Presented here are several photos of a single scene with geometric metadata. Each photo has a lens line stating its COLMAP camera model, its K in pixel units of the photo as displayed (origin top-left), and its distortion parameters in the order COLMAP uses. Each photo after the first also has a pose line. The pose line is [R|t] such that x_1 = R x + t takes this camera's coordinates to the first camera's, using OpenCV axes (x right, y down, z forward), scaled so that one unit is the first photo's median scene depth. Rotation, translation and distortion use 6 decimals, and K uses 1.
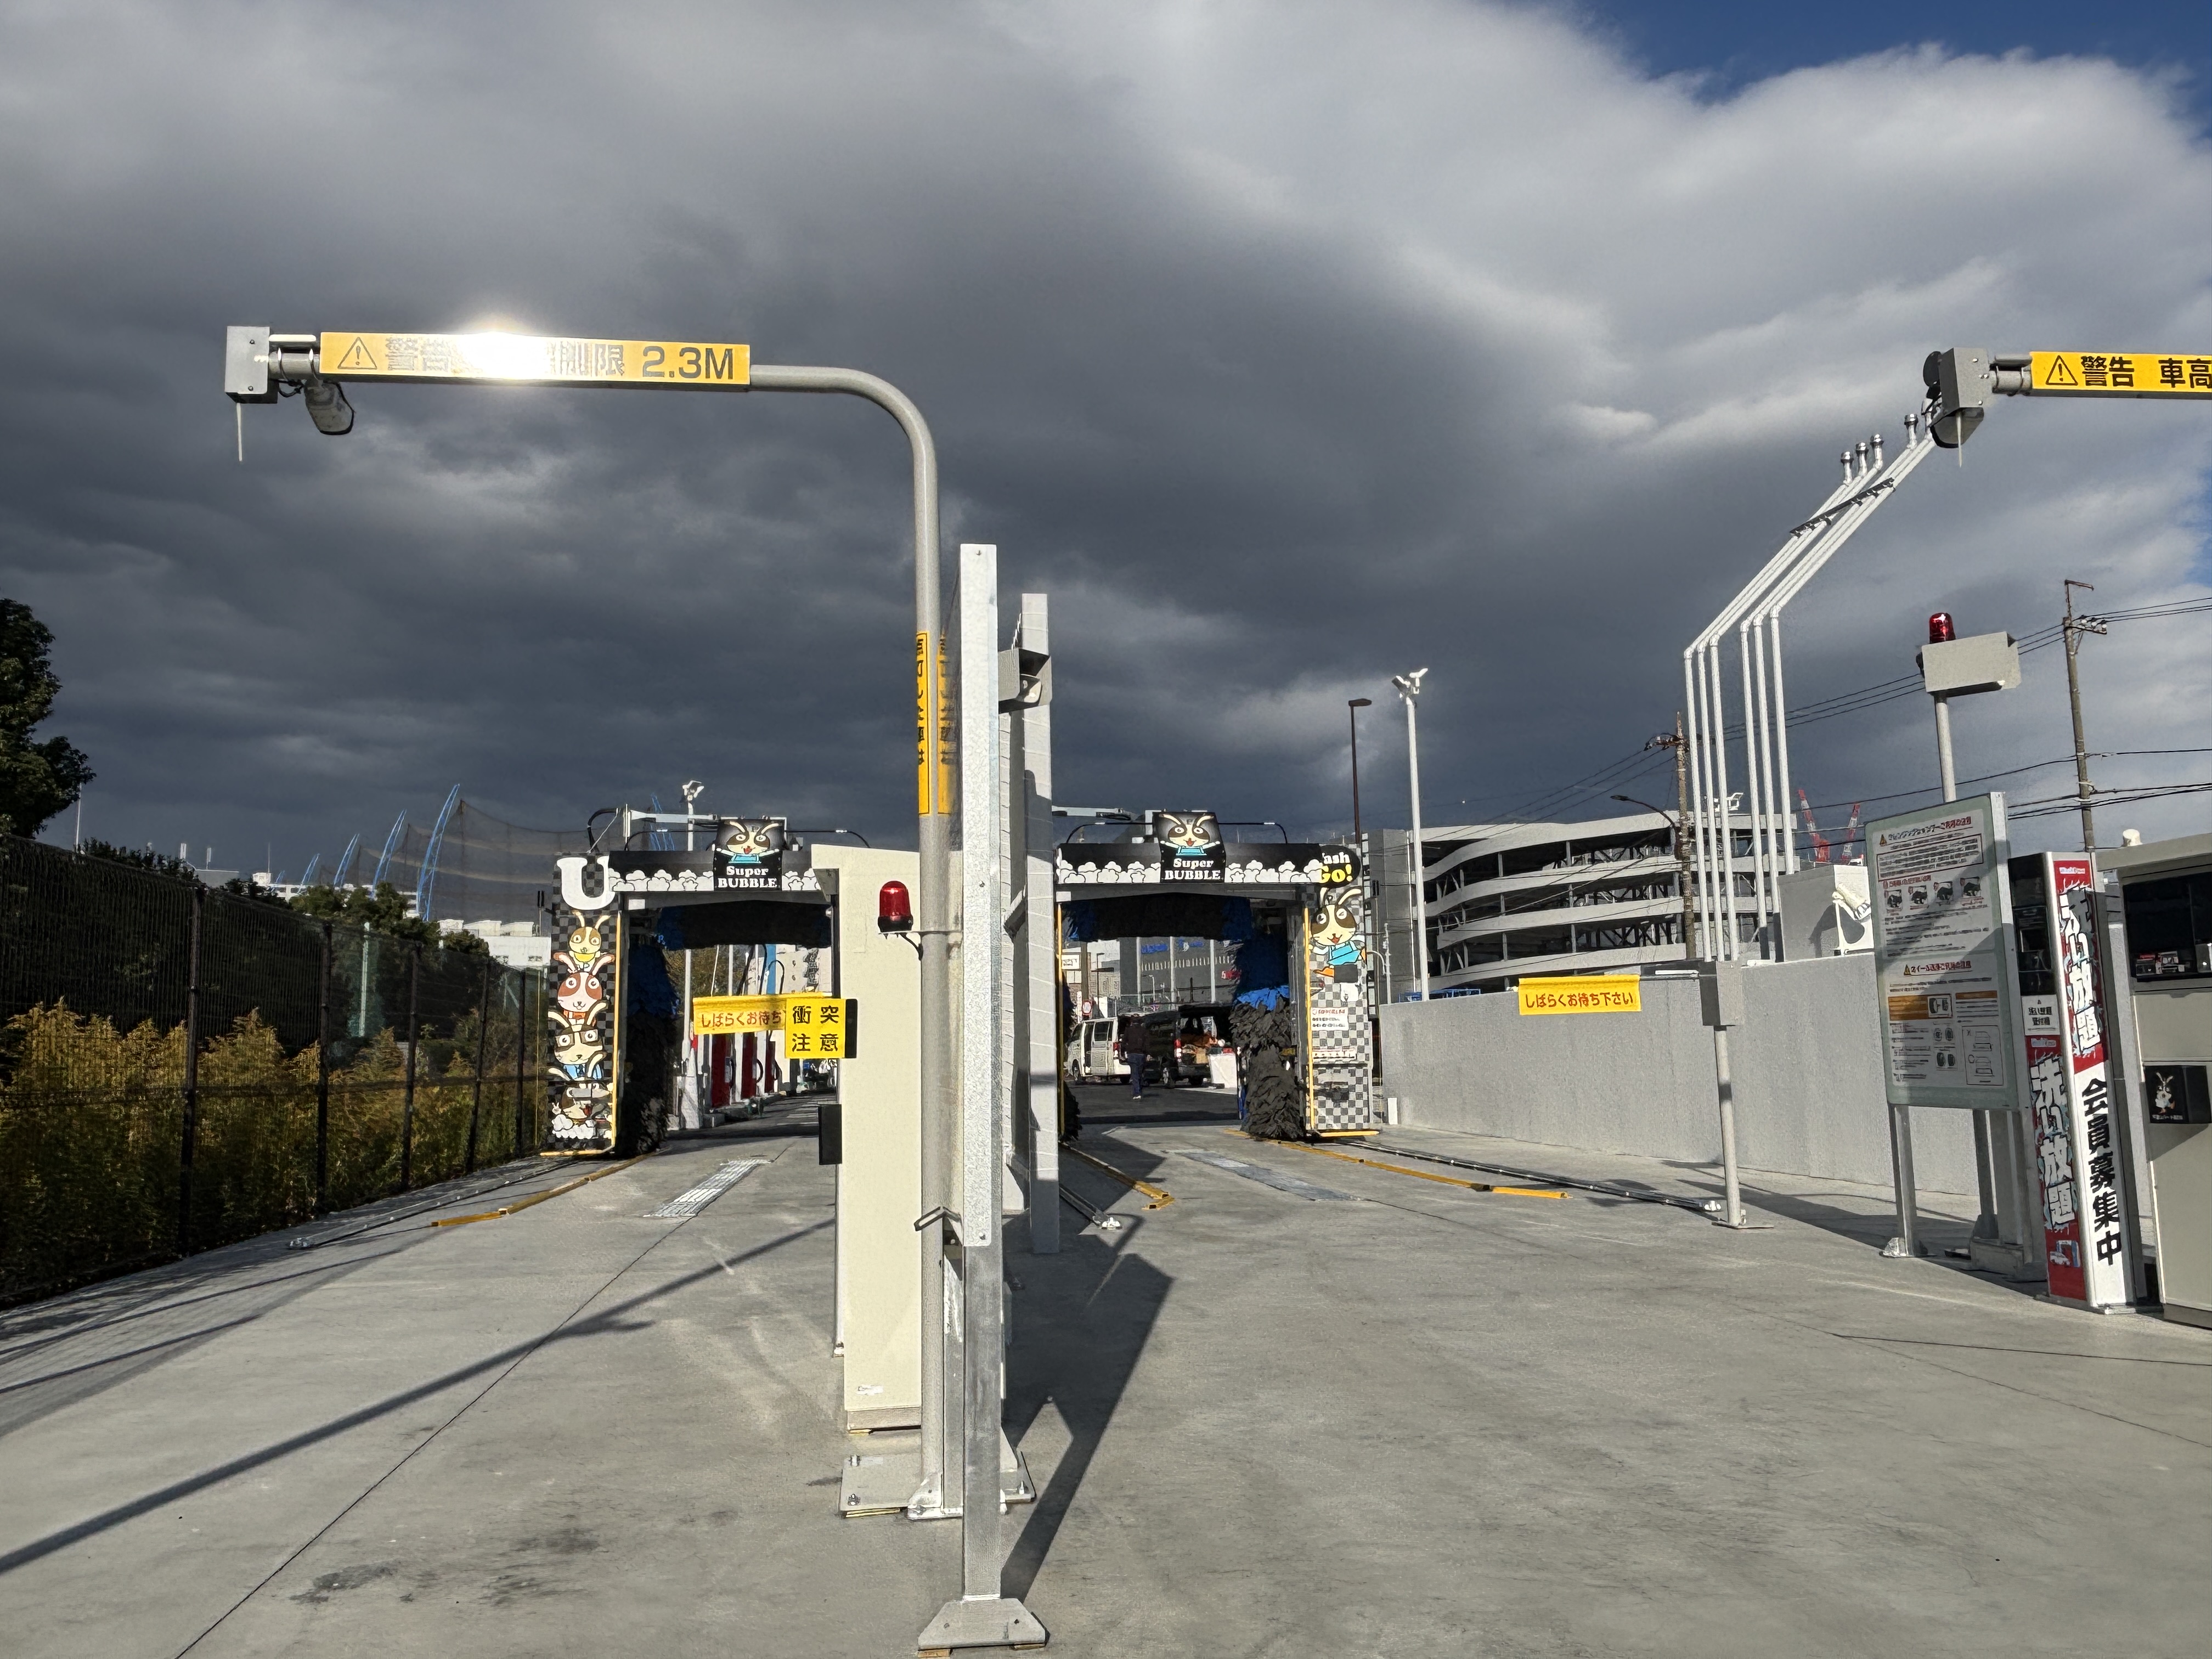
lens RADIAL K [[1714.0, 0, 1134.2], [0, 1714.0, 794.0], [0, 0, 1]] dist [0.050134, -0.041707]
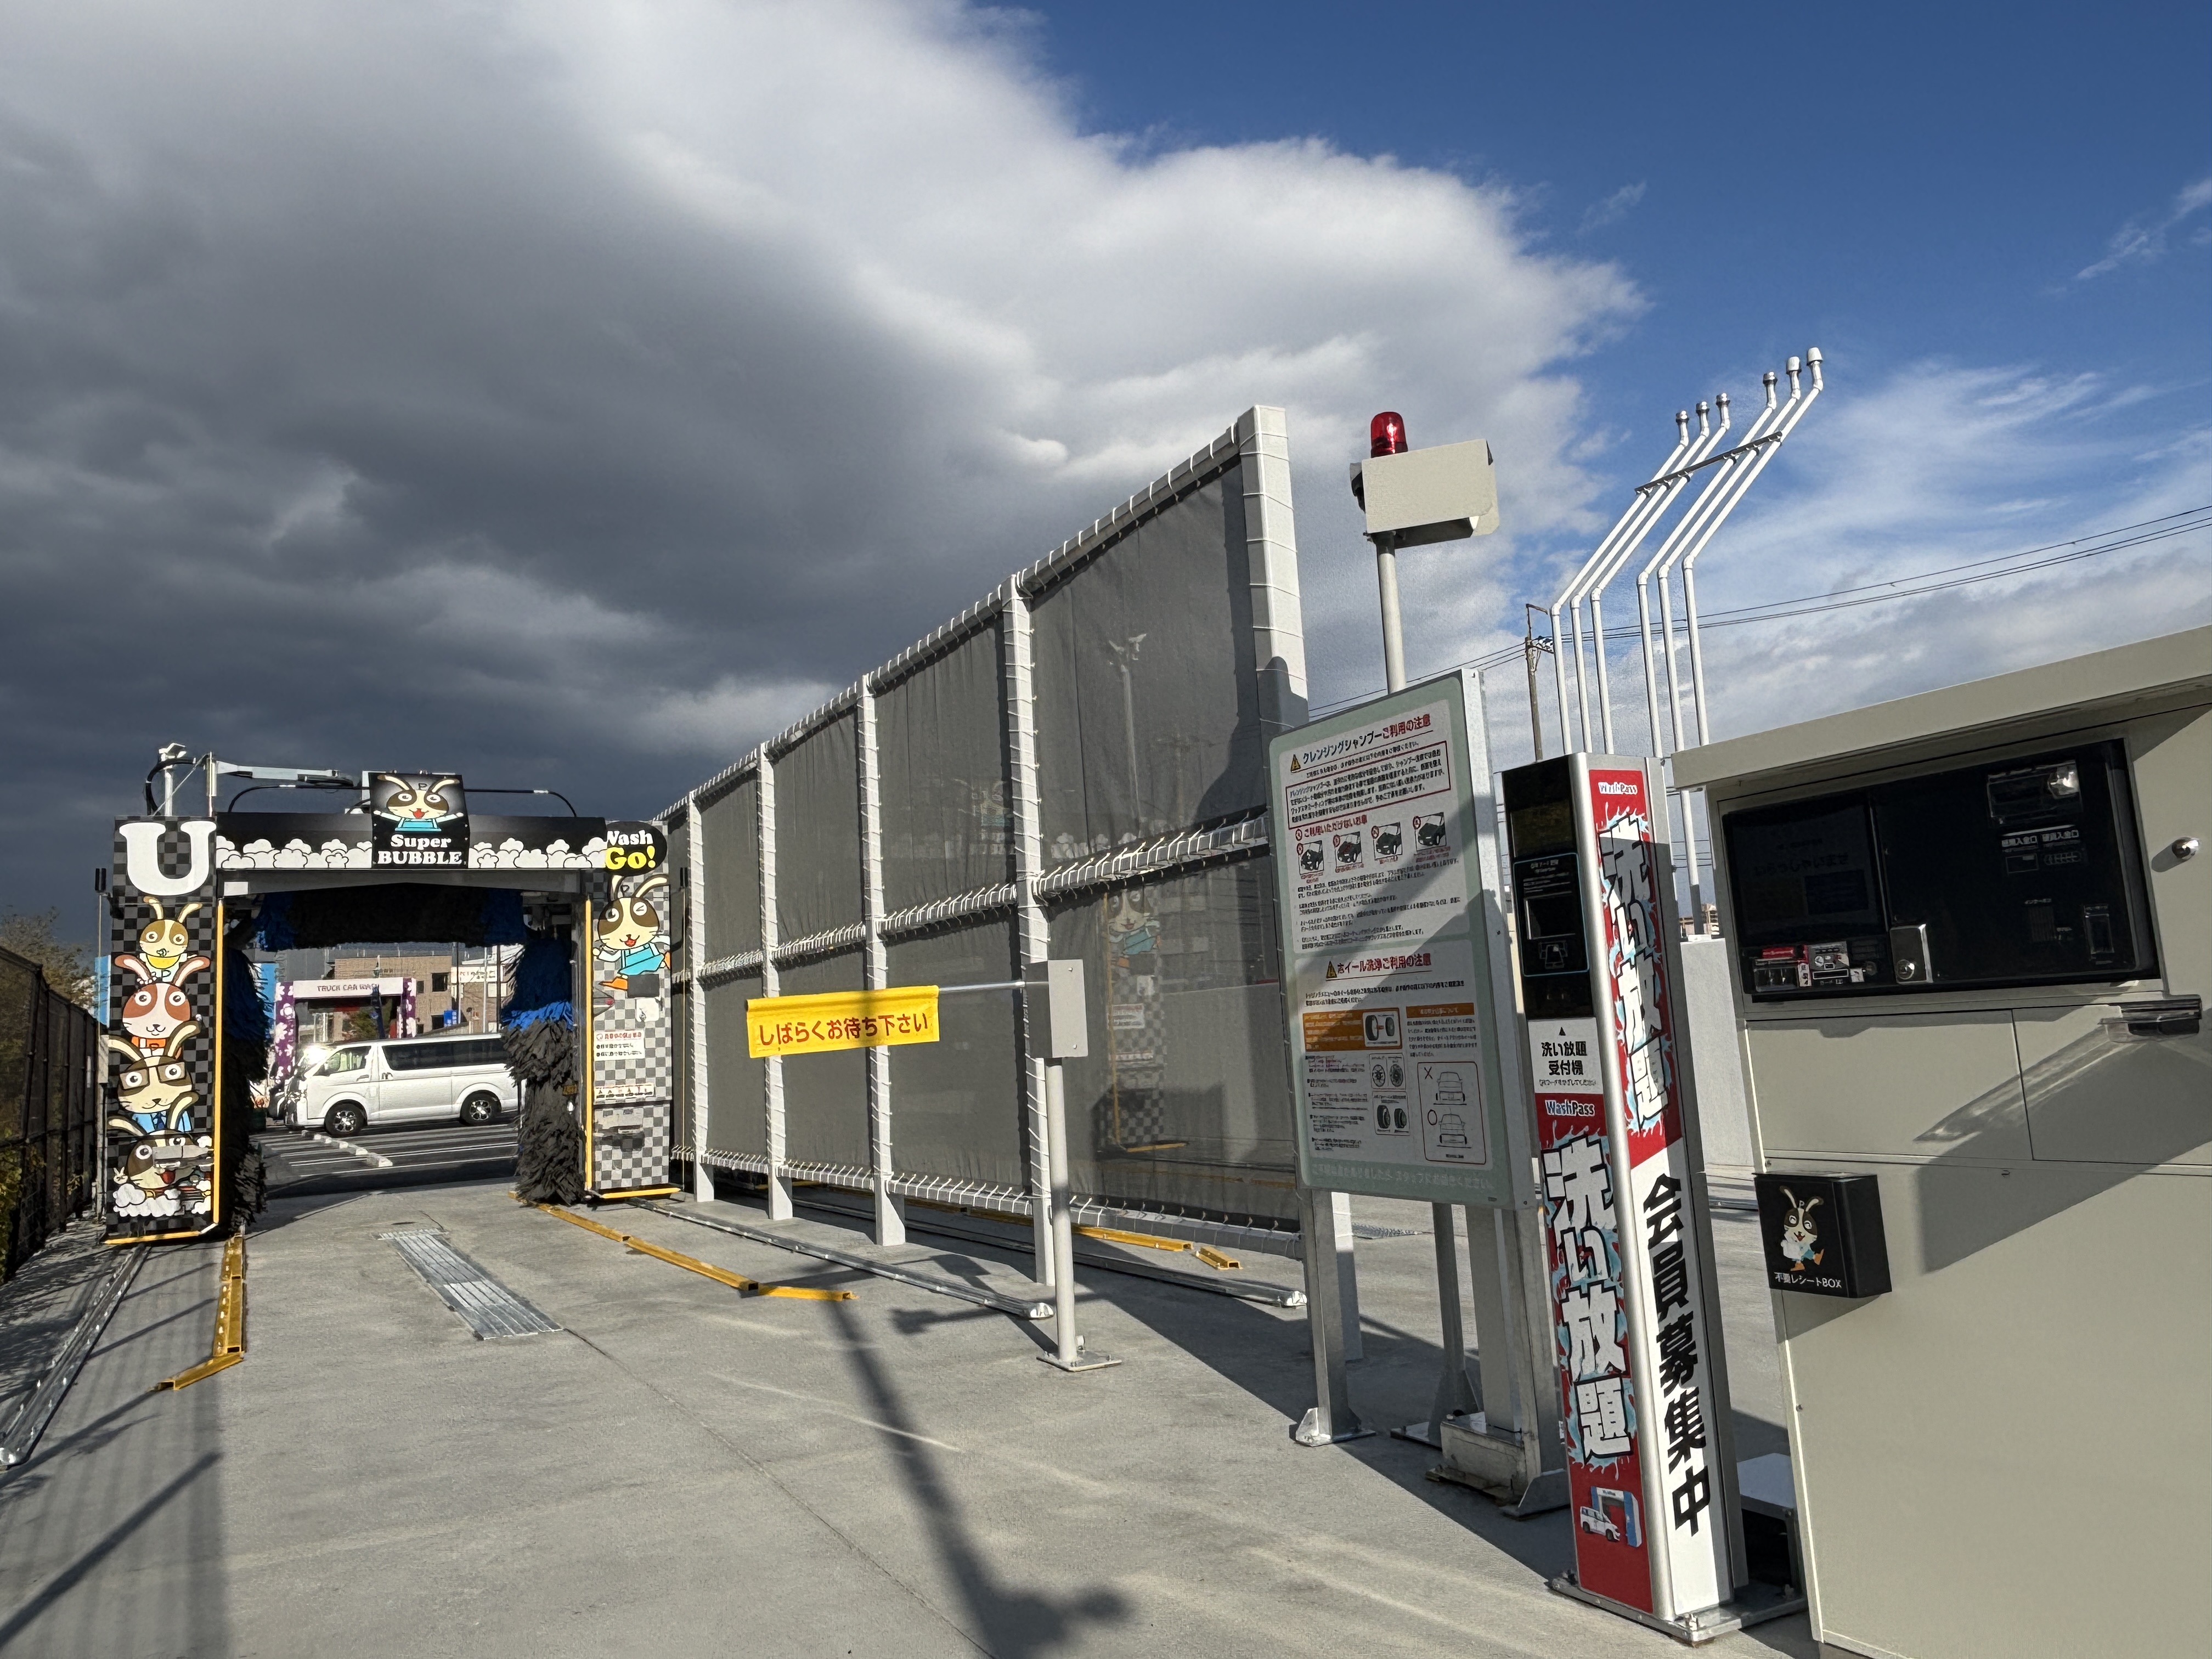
lens RADIAL K [[1714.0, 0, 1134.2], [0, 1714.0, 794.0], [0, 0, 1]] dist [0.050134, -0.041707]
pose [[0.944869, 0.014758, 0.327116, 0.080975], [-0.014290, 0.999891, -0.003835, 0.018377], [-0.327137, -0.001051, 0.944976, 0.197760]]
